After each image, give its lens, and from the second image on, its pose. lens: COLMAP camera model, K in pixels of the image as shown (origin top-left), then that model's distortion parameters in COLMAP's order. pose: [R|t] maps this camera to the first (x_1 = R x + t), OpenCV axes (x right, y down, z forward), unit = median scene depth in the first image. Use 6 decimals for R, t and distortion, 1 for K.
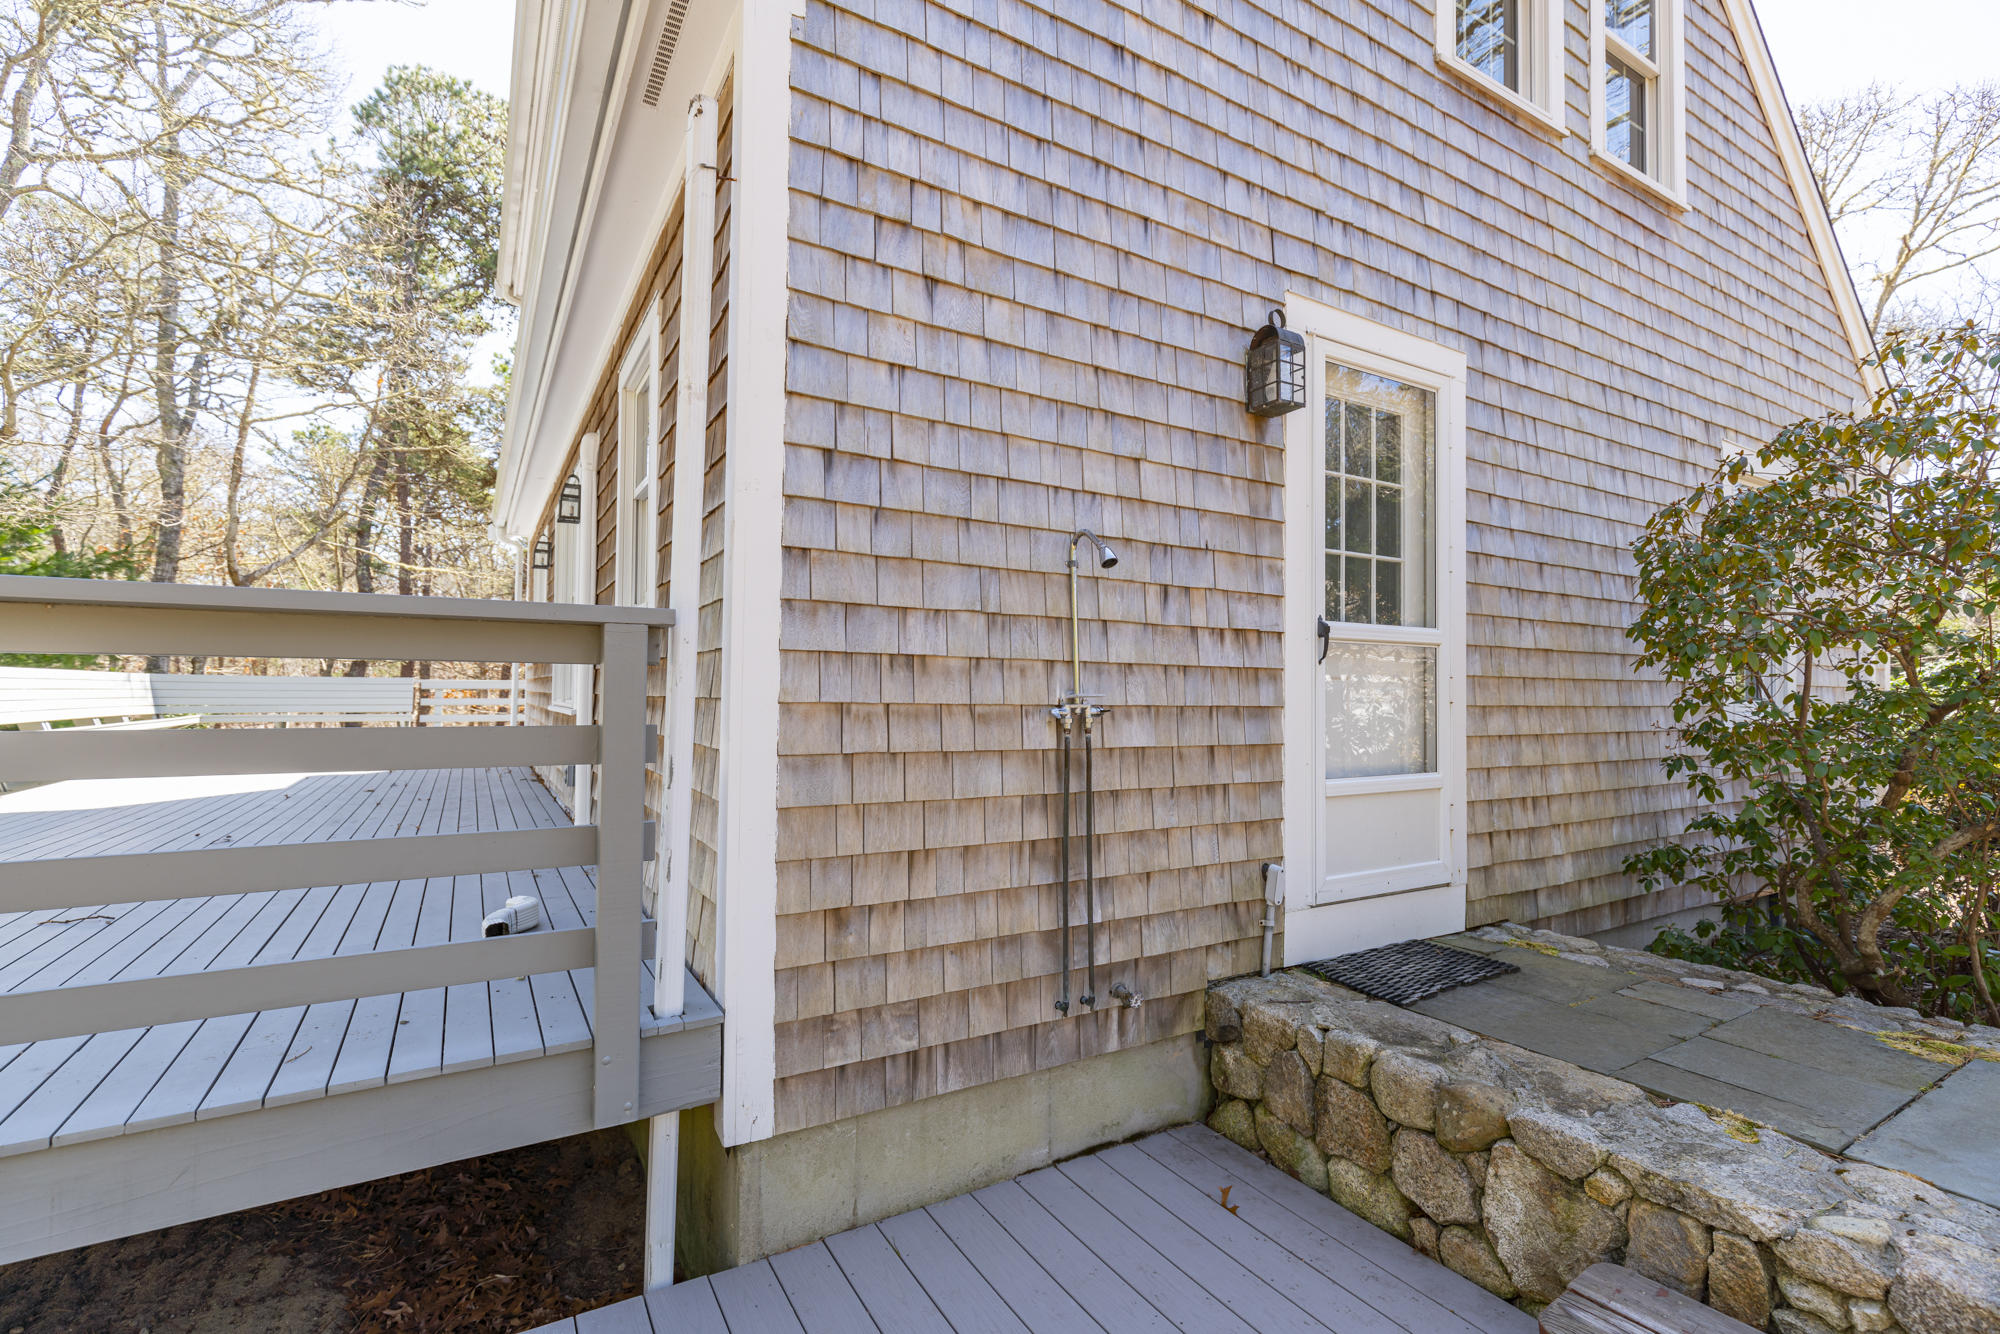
lens RADIAL K [[907.4, 0, 1007.3], [0, 907.4, 678.7], [0, 0, 1]] dist [-0.001322, 0.000605]
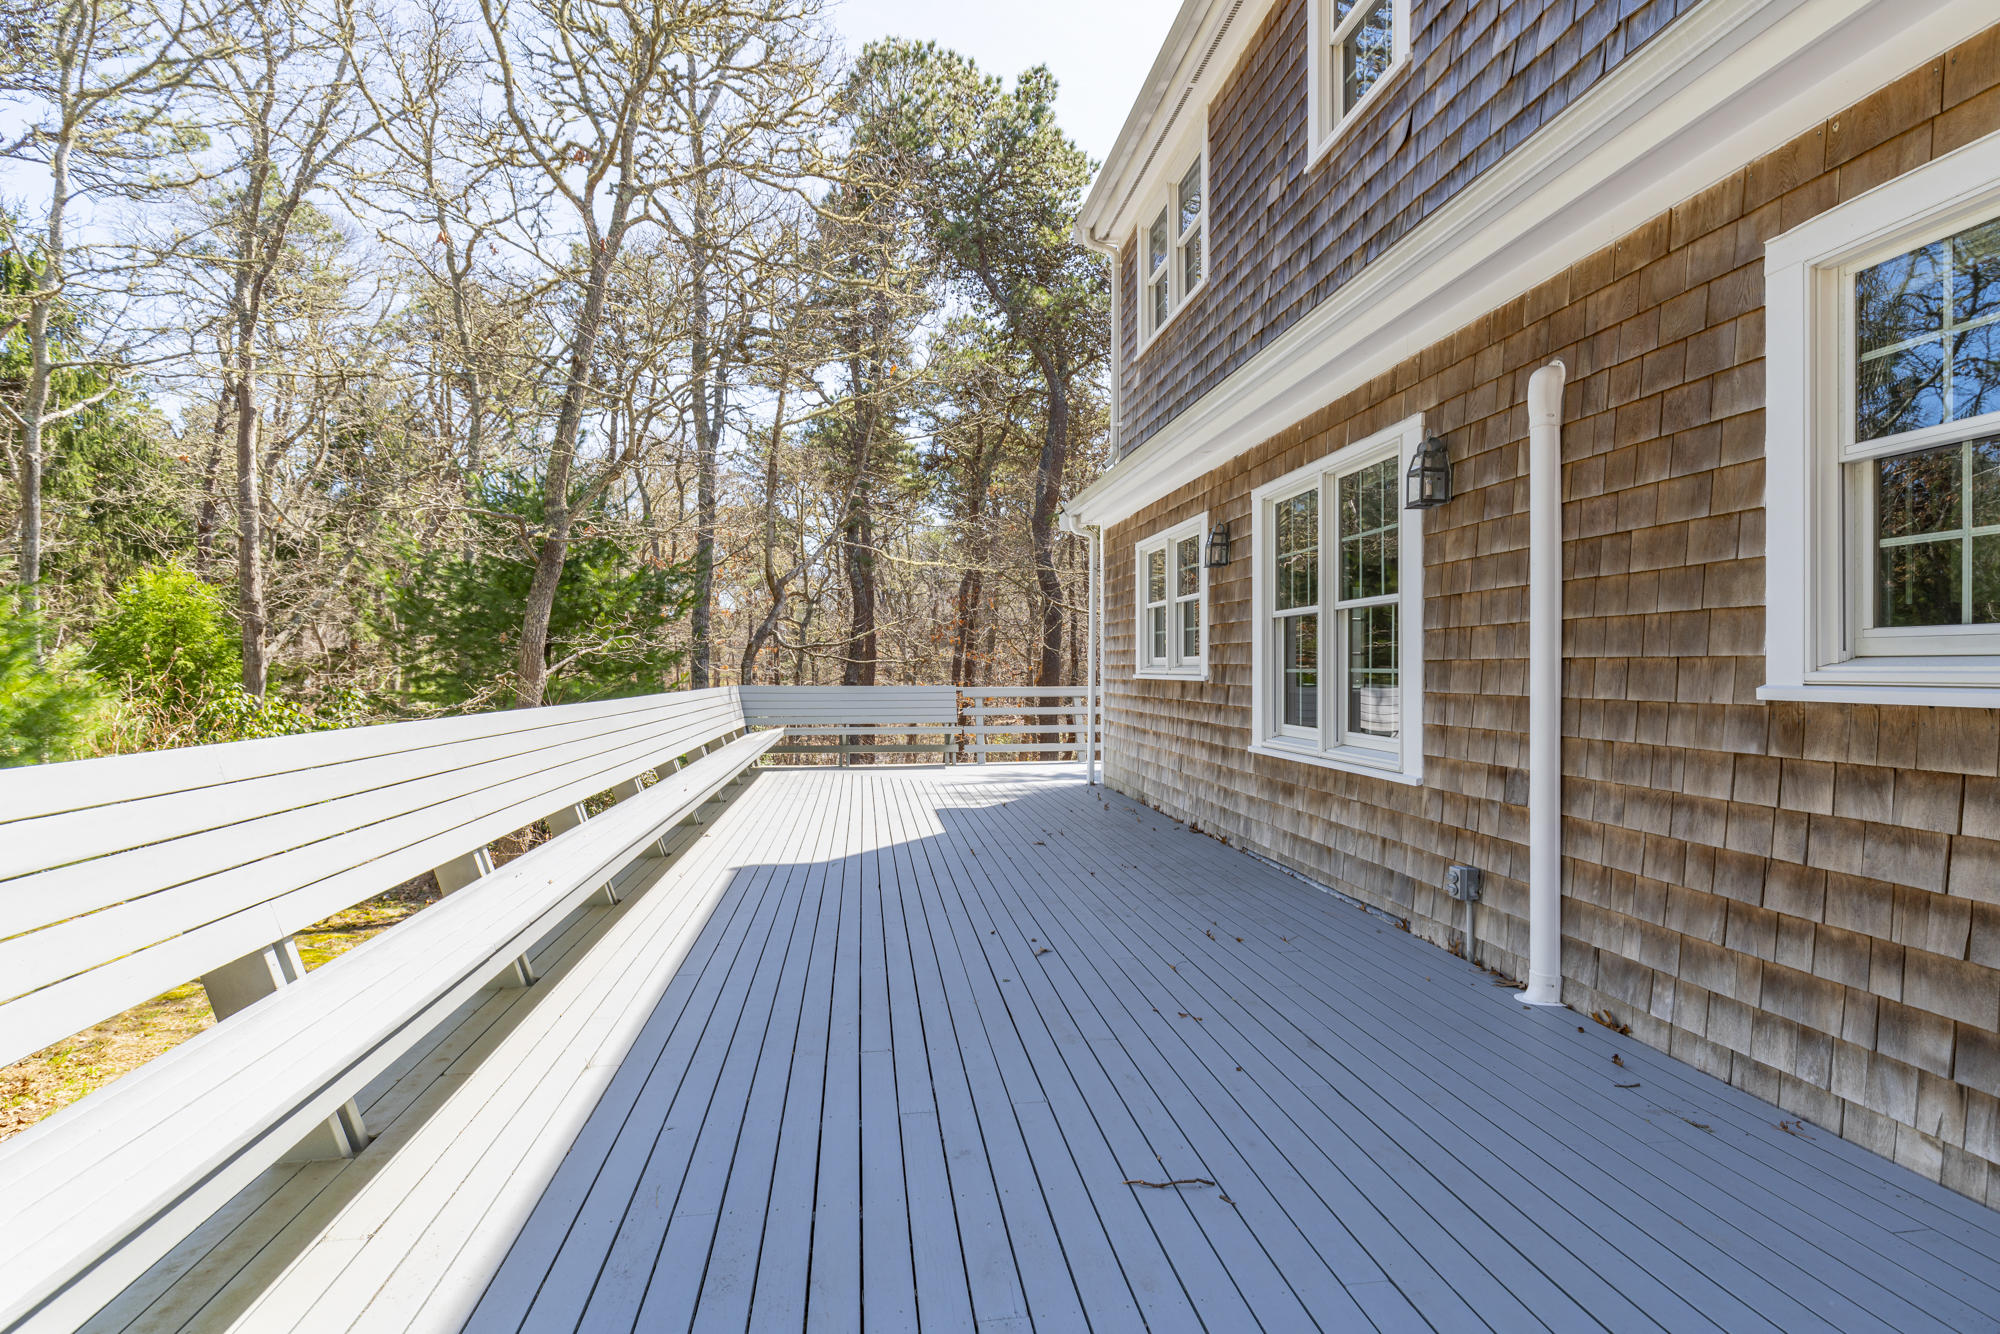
lens RADIAL K [[1019.3, 0, 1002.7], [0, 1019.3, 676.4], [0, 0, 1]] dist [-0.003069, -0.000978]
pose [[0.920091, -0.007990, -0.391623, -0.657630], [0.016031, 0.999722, 0.017267, -0.088552], [0.391376, -0.022165, 0.919964, 0.220175]]
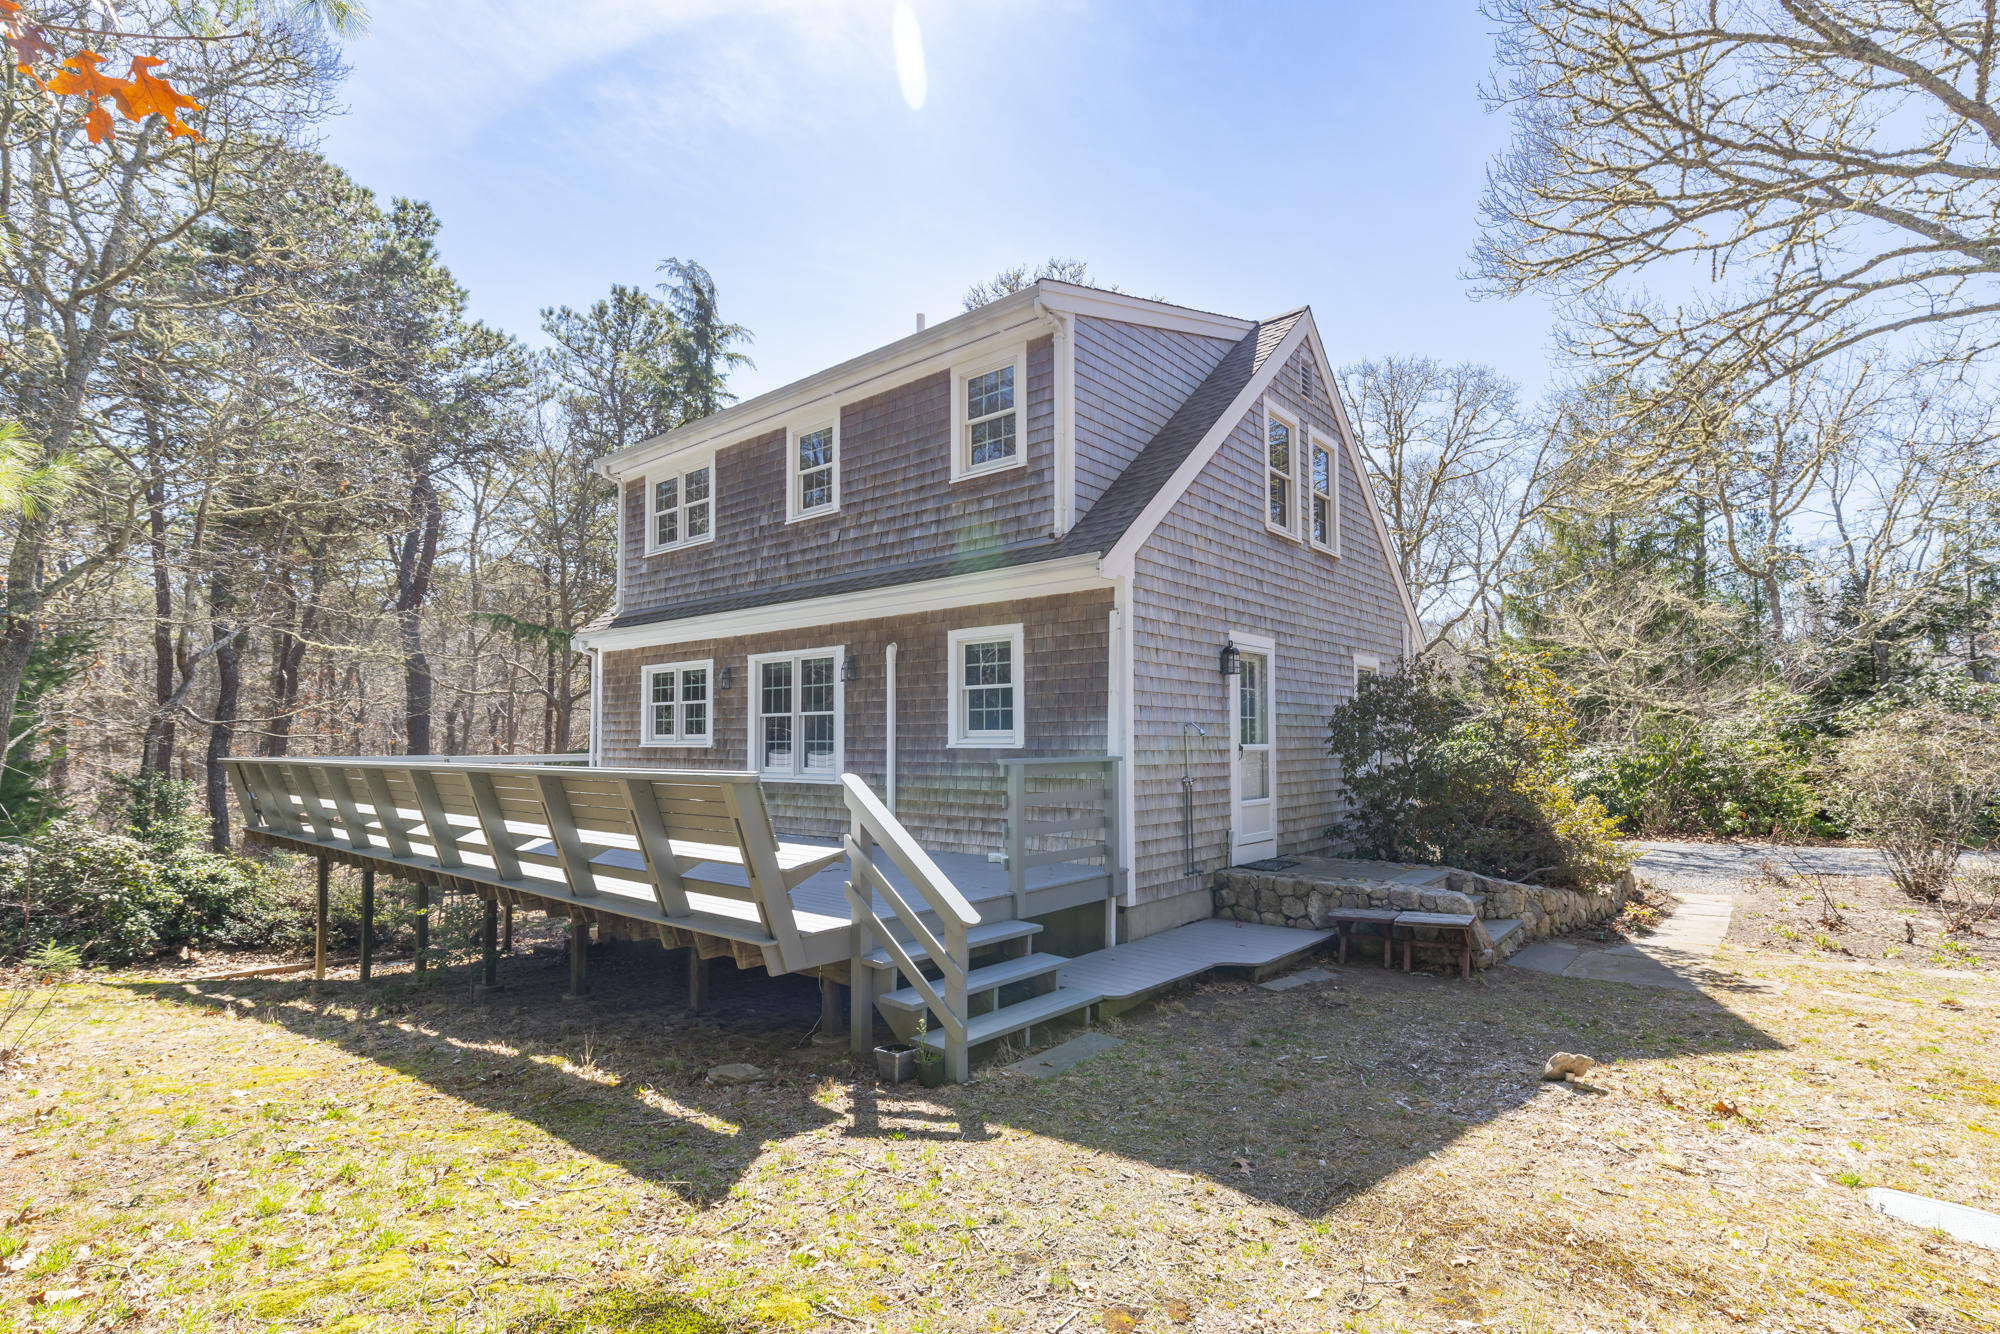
lens RADIAL K [[907.4, 0, 1037.1], [0, 907.4, 724.7], [0, 0, 1]] dist [-0.001322, 0.000605]
pose [[0.942311, -0.005332, 0.334696, -1.022882], [0.006454, 0.999977, -0.002241, -0.106816], [-0.334676, 0.004272, 0.942323, -1.245188]]
